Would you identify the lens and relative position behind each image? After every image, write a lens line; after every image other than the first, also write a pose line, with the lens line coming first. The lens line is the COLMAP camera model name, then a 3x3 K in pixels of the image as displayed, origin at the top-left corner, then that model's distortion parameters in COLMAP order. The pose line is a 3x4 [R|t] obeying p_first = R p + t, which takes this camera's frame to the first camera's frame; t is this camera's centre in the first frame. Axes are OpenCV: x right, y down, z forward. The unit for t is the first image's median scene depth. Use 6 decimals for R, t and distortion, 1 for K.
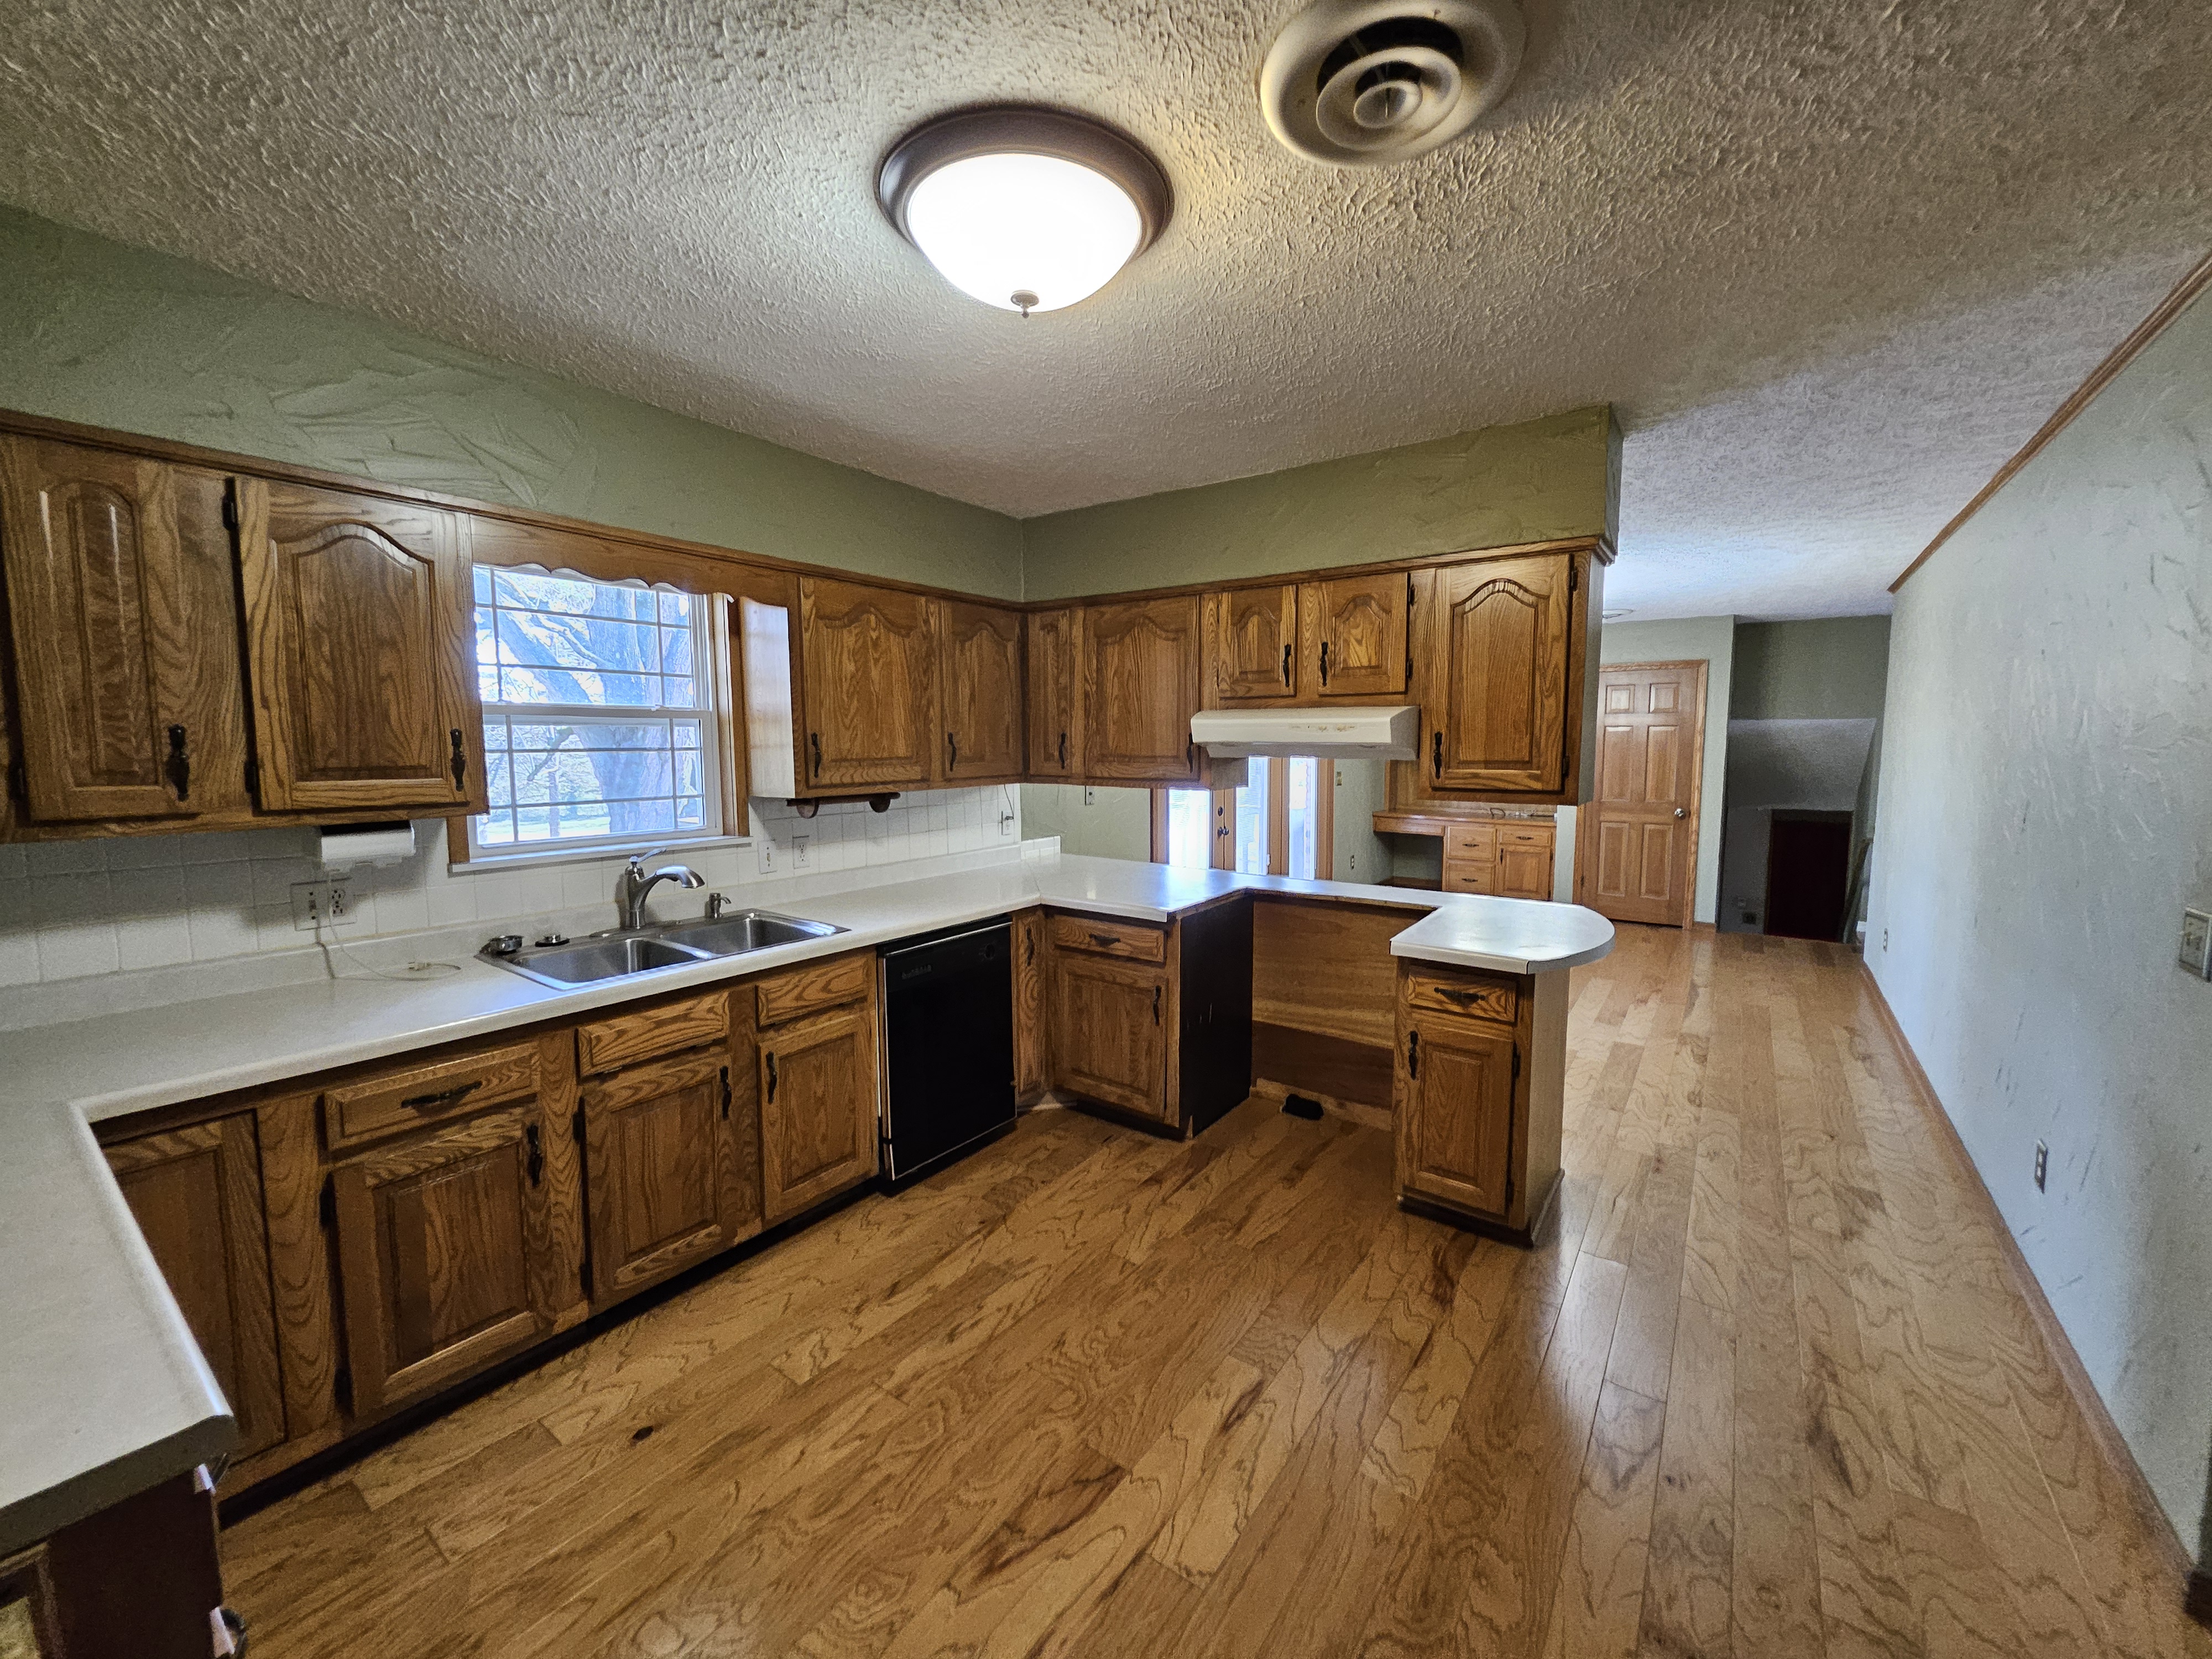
lens RADIAL K [[865.7, 0, 1106.0], [0, 865.7, 829.5], [0, 0, 1]] dist [0.000674, 0.000243]
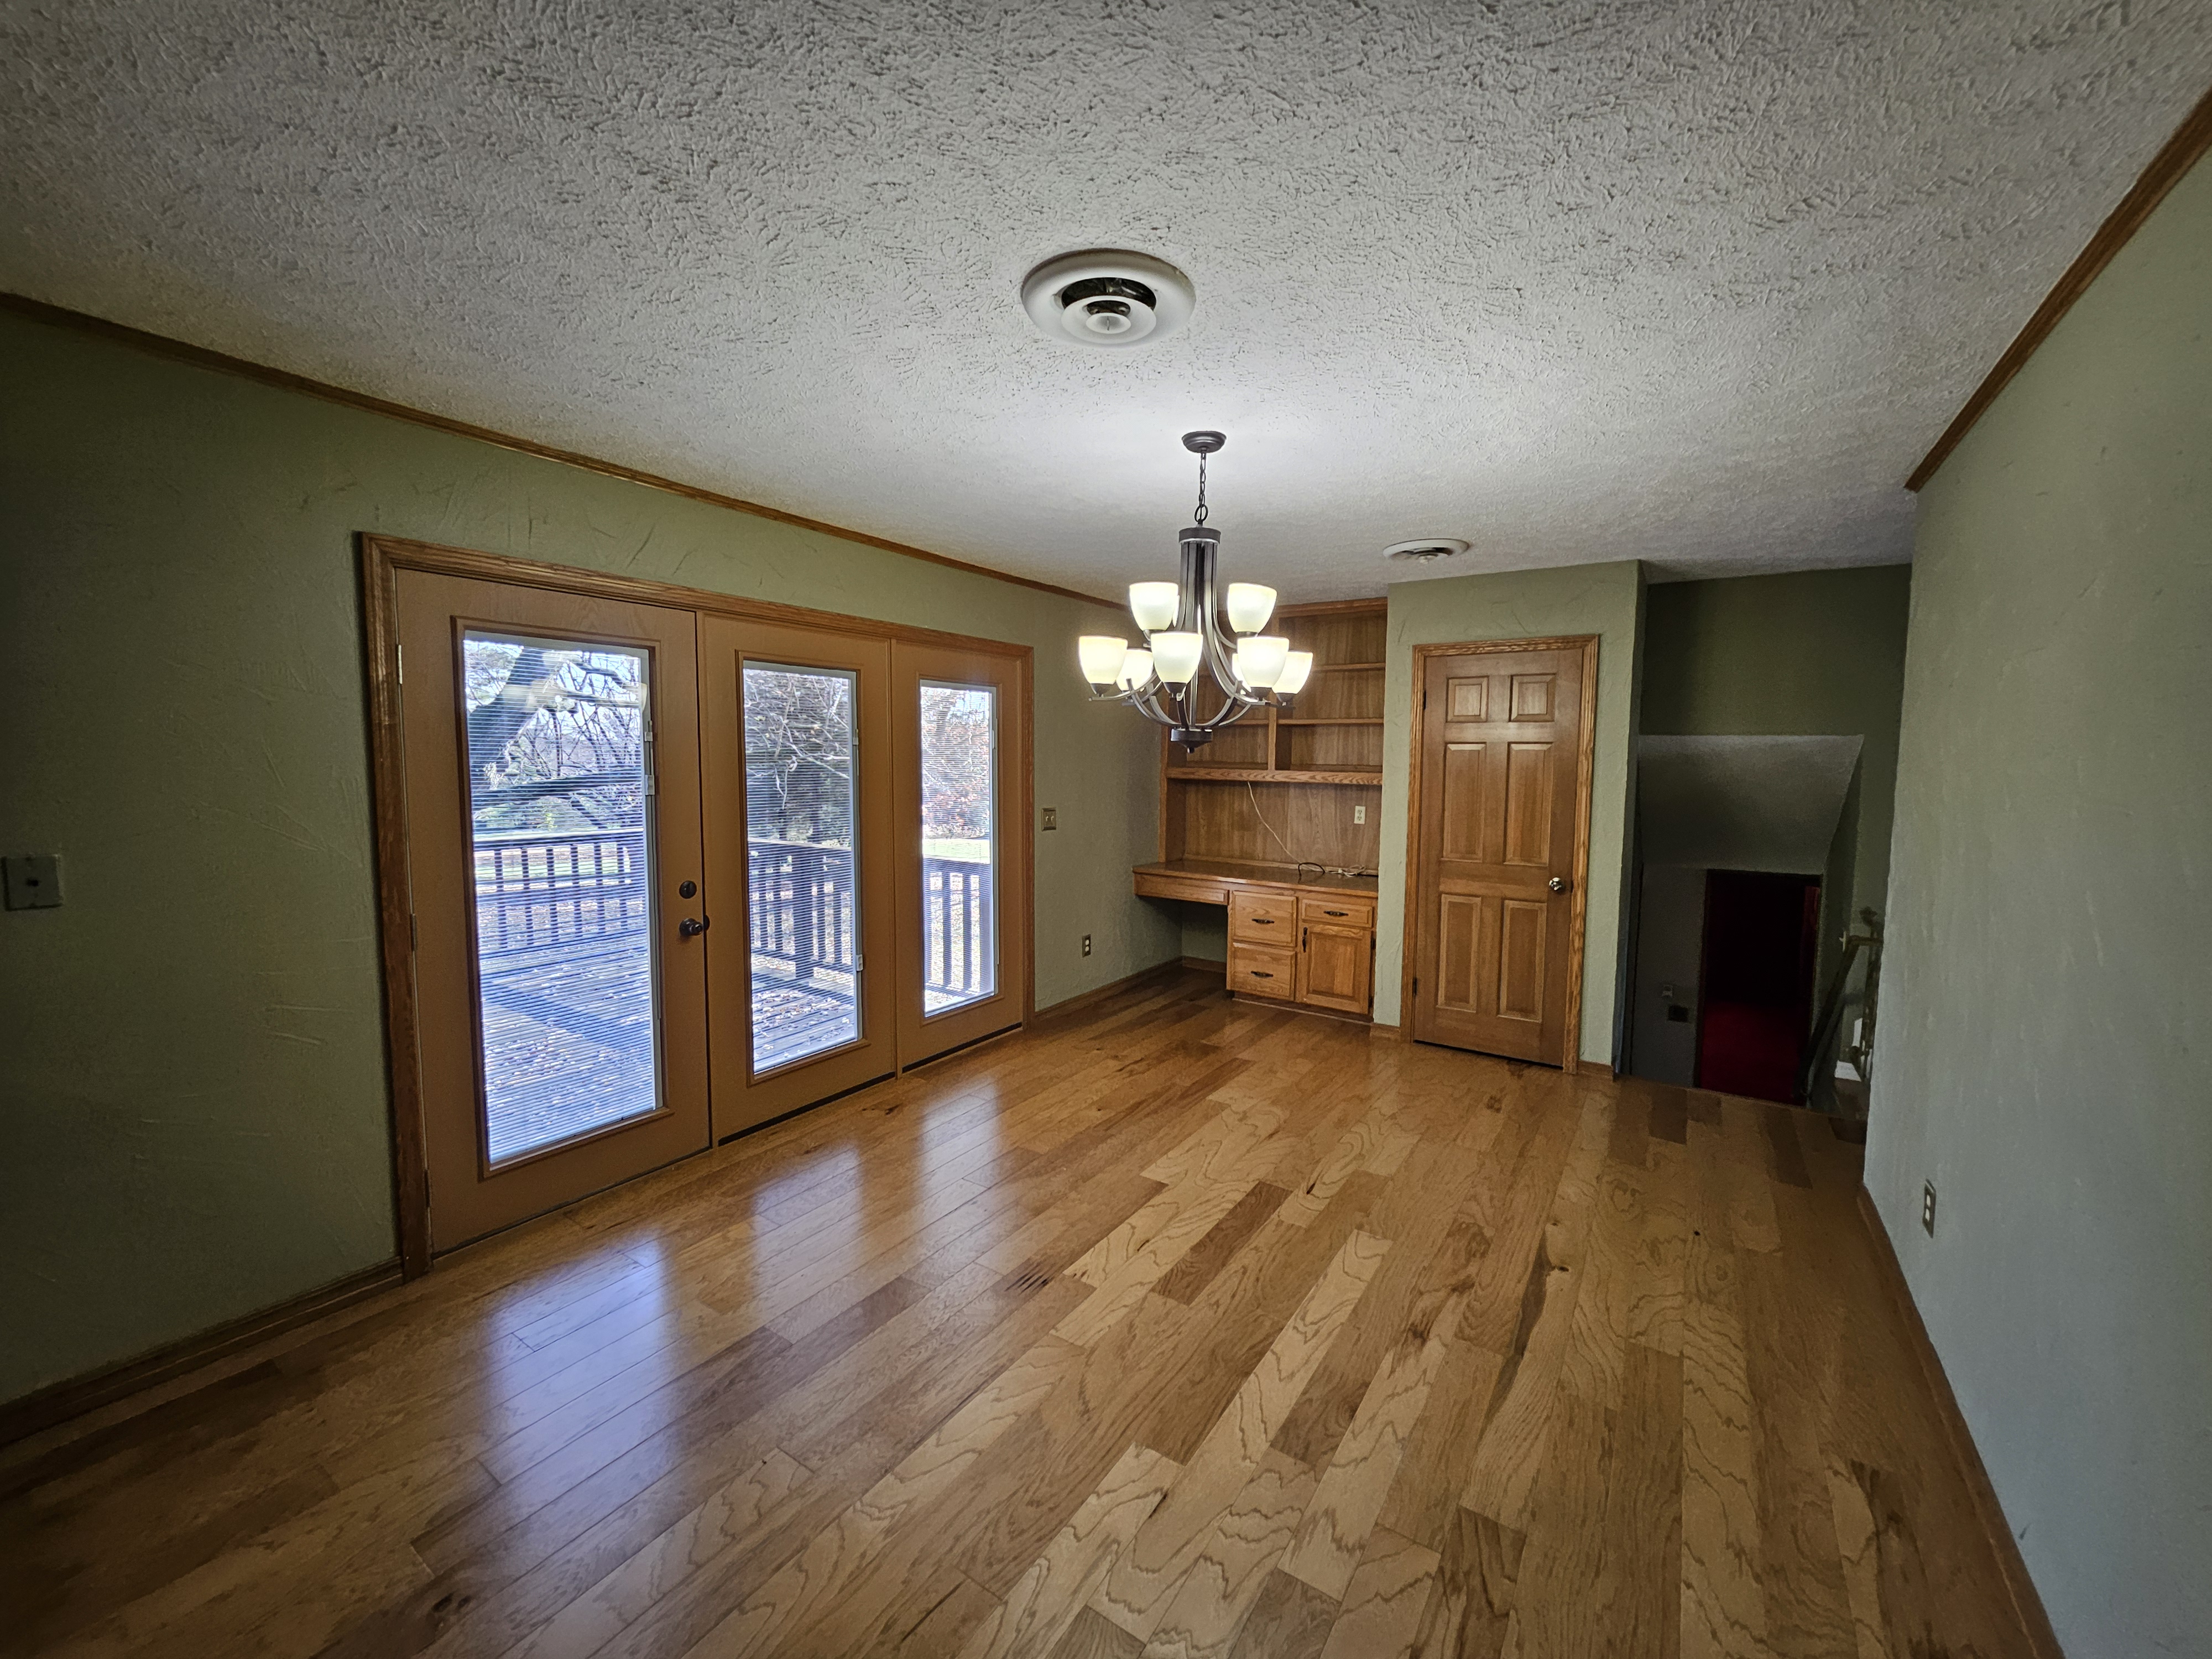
lens RADIAL K [[865.7, 0, 1106.0], [0, 865.7, 829.5], [0, 0, 1]] dist [0.000674, 0.000243]
pose [[0.999195, 0.008879, 0.039110, 0.314818], [-0.008021, 0.999725, -0.022041, -0.041409], [-0.039295, 0.021709, 0.998992, 0.392339]]
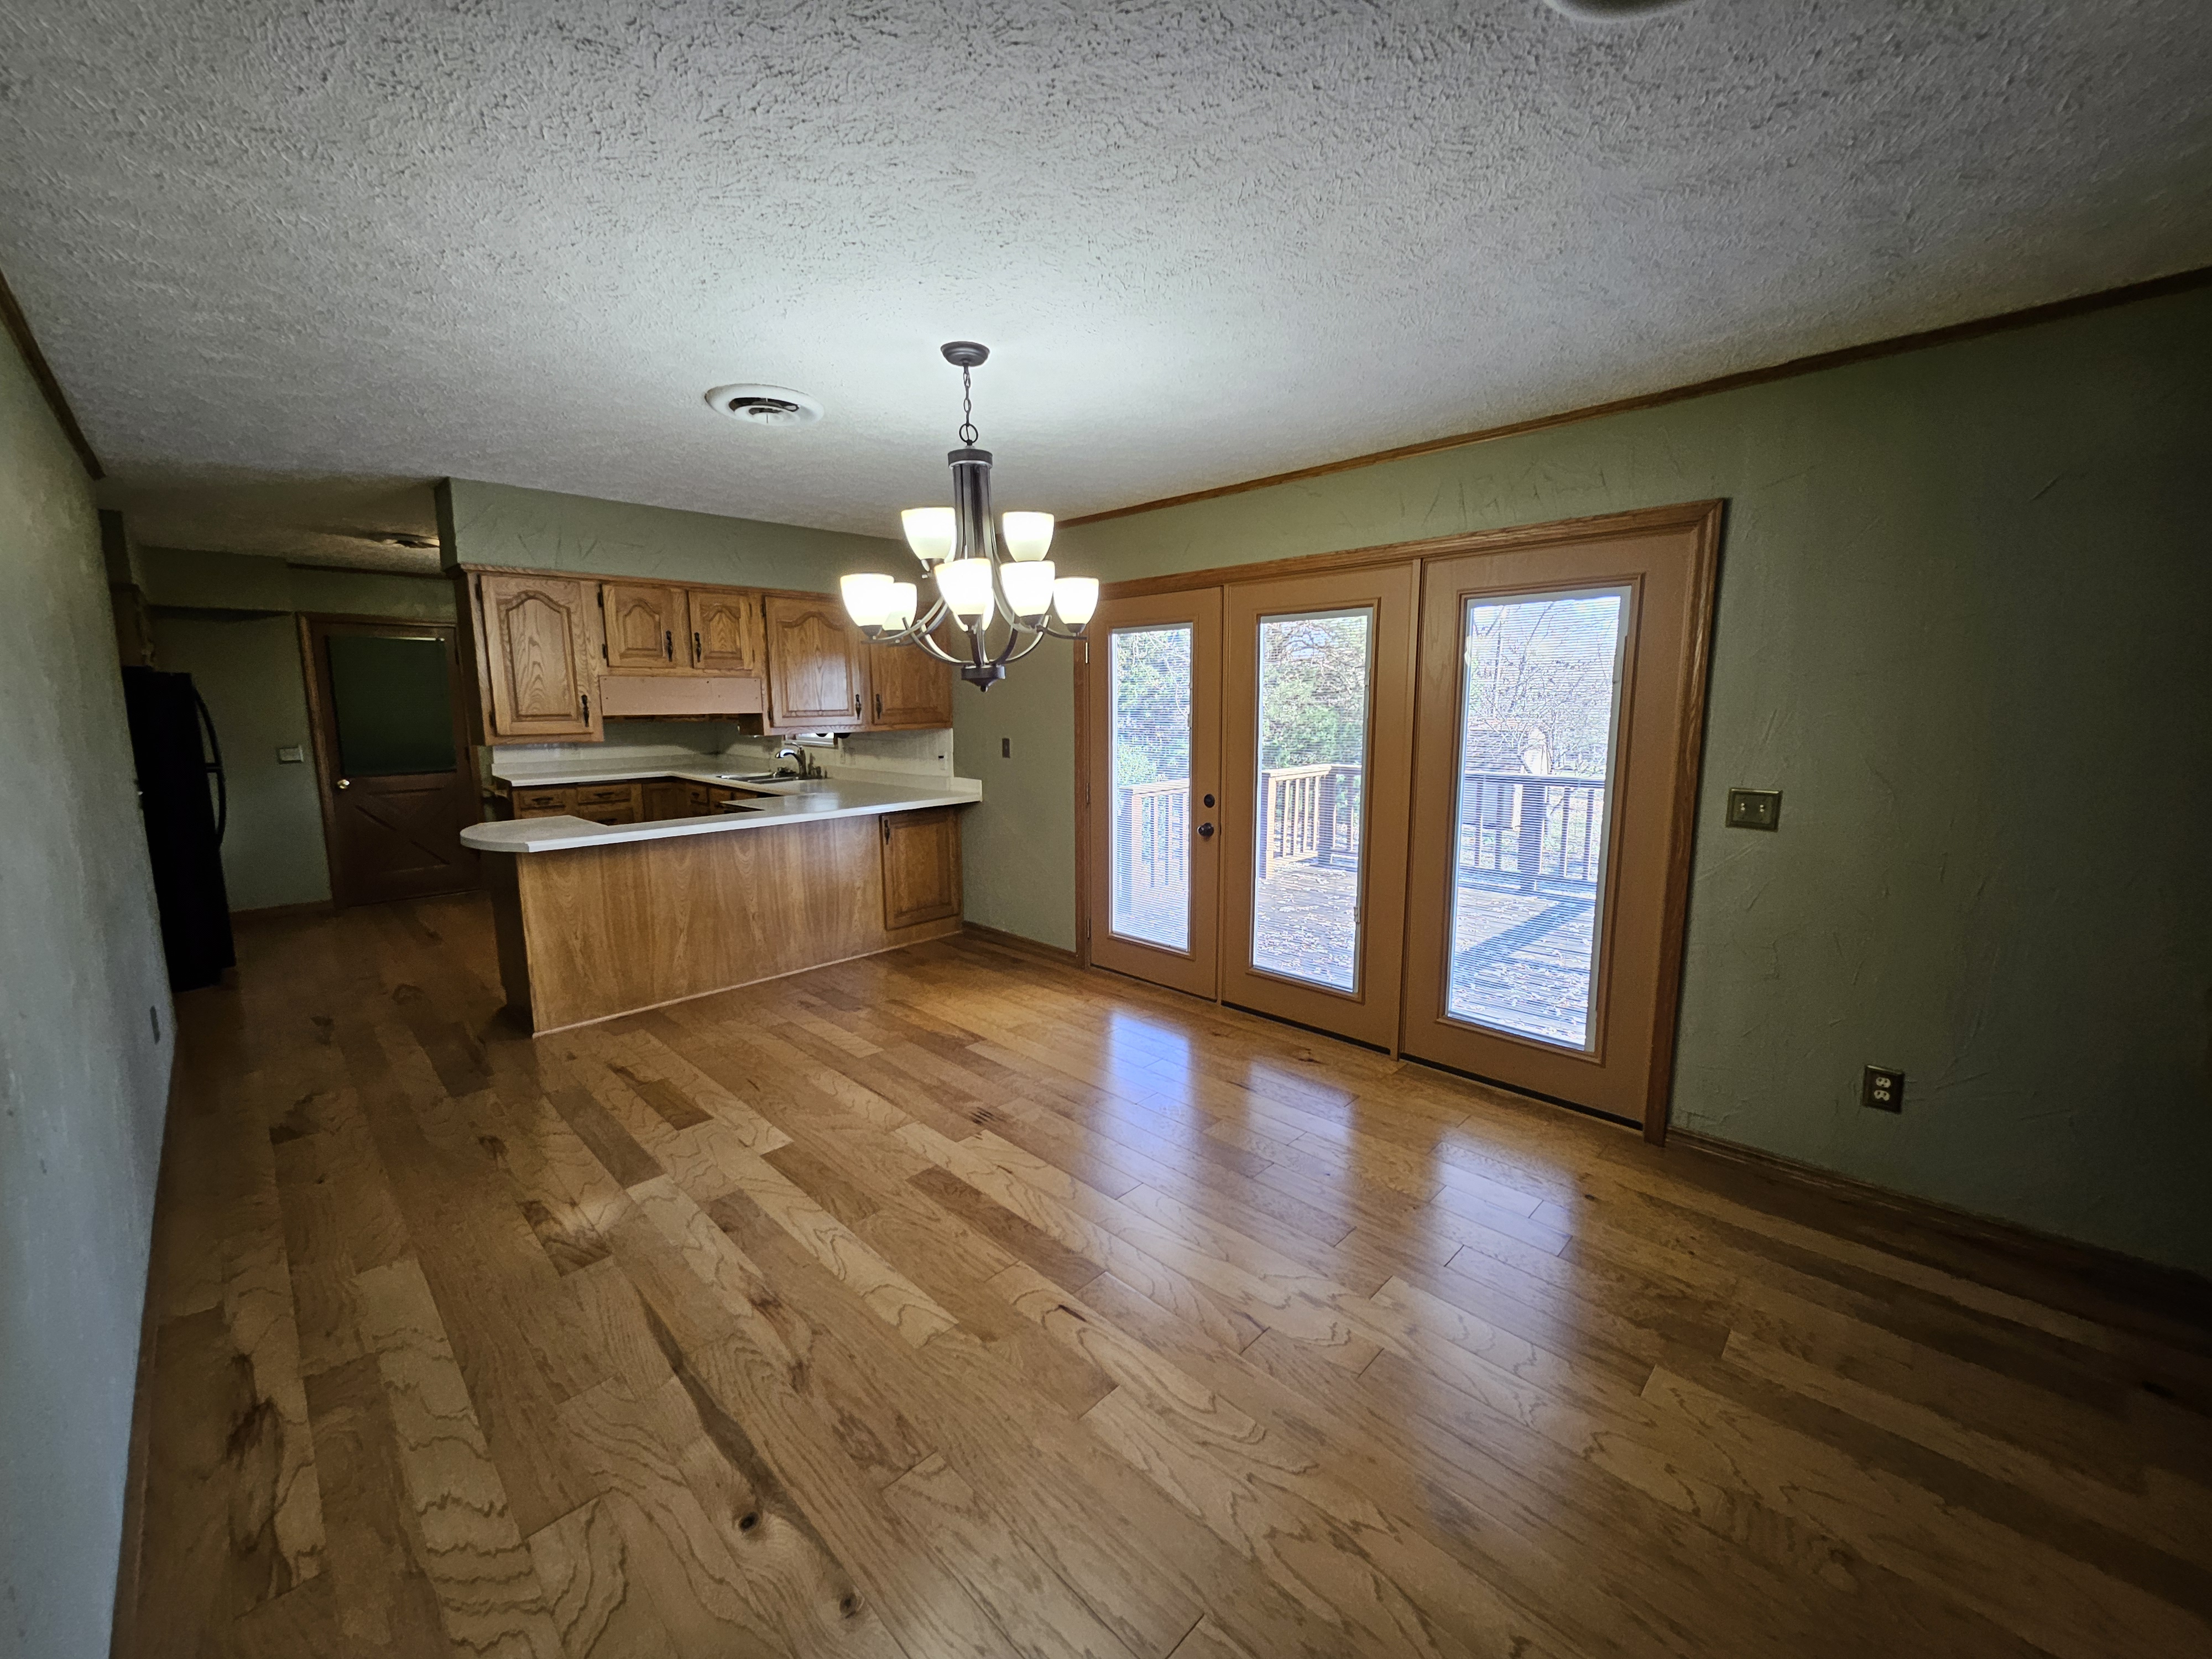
lens RADIAL K [[865.7, 0, 1106.0], [0, 865.7, 829.5], [0, 0, 1]] dist [0.000674, 0.000243]
pose [[-0.142268, 0.152564, -0.978000, 0.713463], [-0.098958, 0.980908, 0.167413, -0.091658], [0.984869, 0.120598, -0.124454, 0.863208]]
